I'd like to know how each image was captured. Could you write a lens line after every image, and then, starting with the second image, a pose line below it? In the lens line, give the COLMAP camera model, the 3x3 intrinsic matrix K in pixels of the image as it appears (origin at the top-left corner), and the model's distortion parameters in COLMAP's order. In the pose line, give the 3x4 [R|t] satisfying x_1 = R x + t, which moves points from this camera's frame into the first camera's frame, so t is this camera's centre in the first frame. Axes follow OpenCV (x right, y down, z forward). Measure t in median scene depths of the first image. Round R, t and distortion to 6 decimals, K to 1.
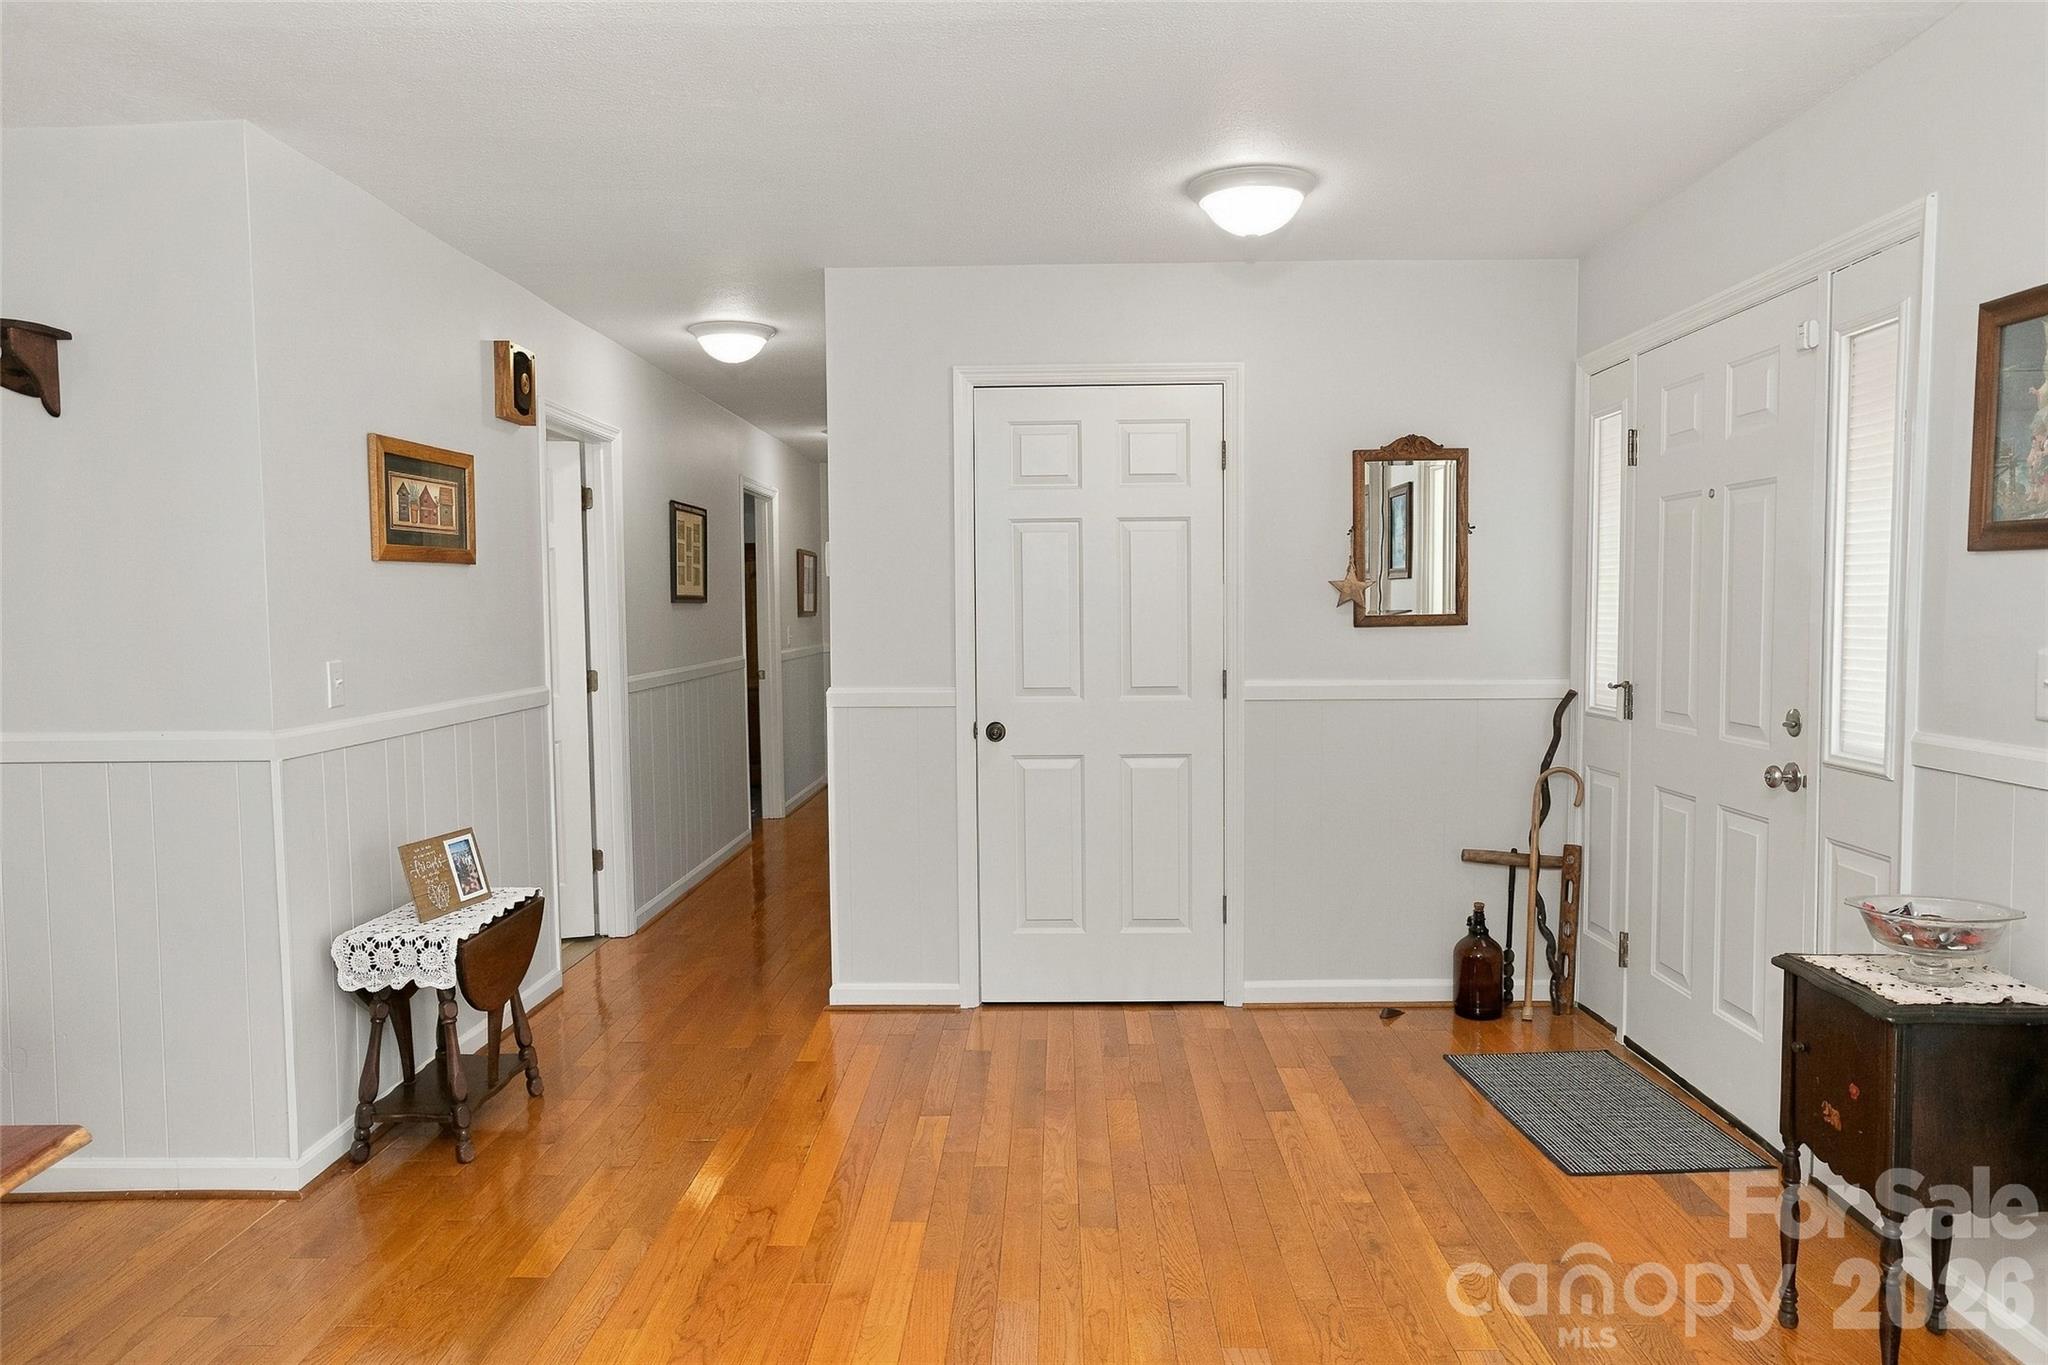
lens RADIAL K [[1320.1, 0, 1024.0], [0, 1320.1, 682.5], [0, 0, 1]] dist [0.006397, 0.002368]
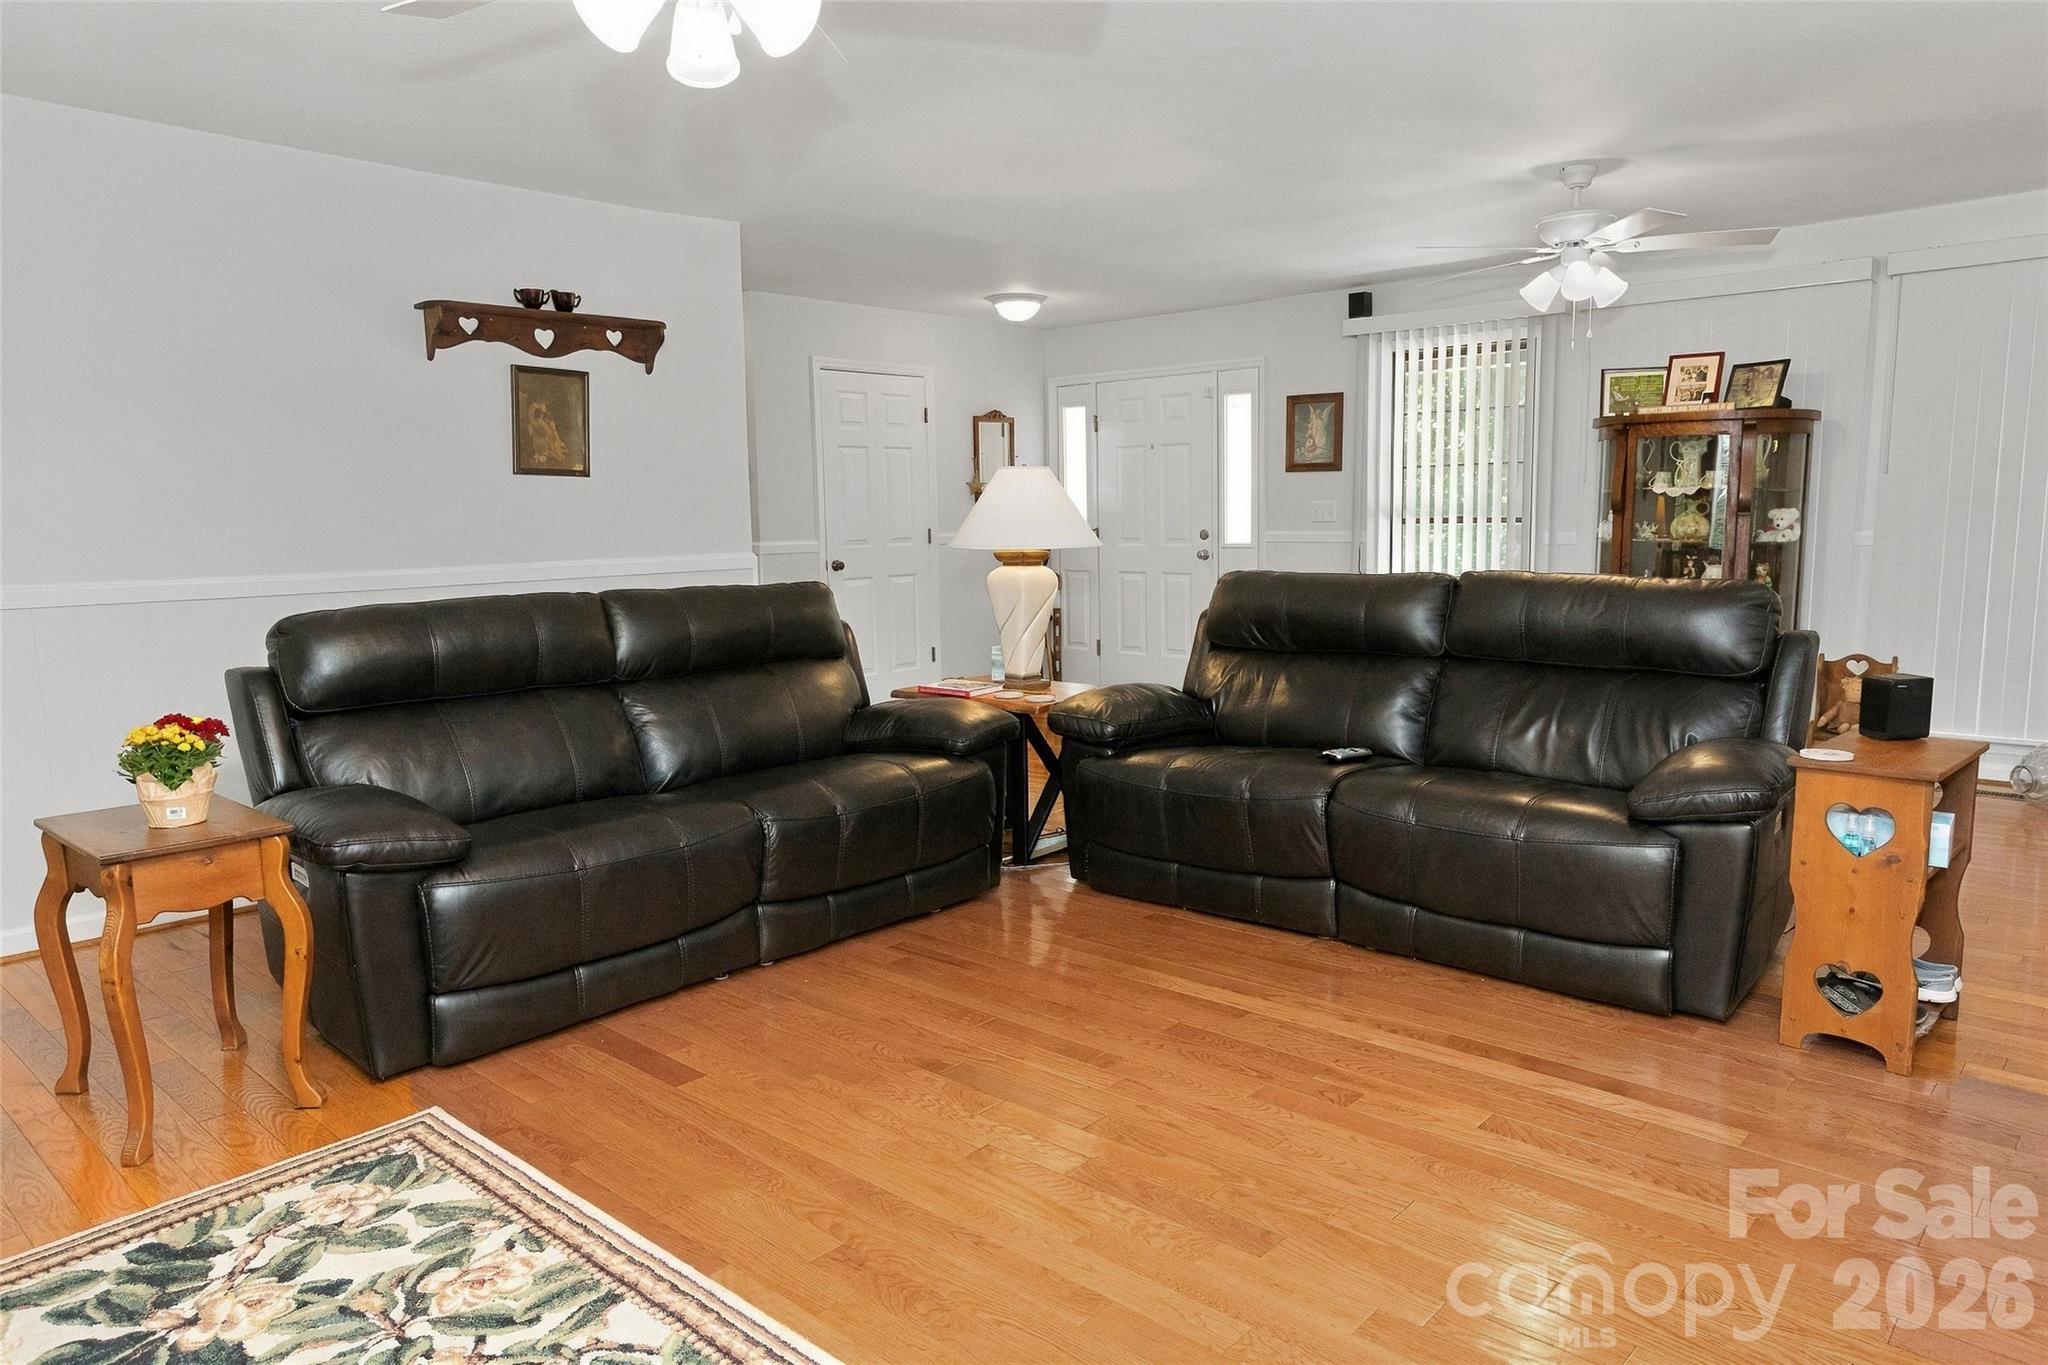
lens RADIAL K [[1338.0, 0, 1025.6], [0, 1338.0, 656.6], [0, 0, 1]] dist [-0.004108, 0.000287]
pose [[0.645201, -0.088089, 0.758917, -1.287353], [0.054554, 0.996107, 0.069240, 0.050025], [-0.762062, -0.003272, 0.647495, -0.362393]]
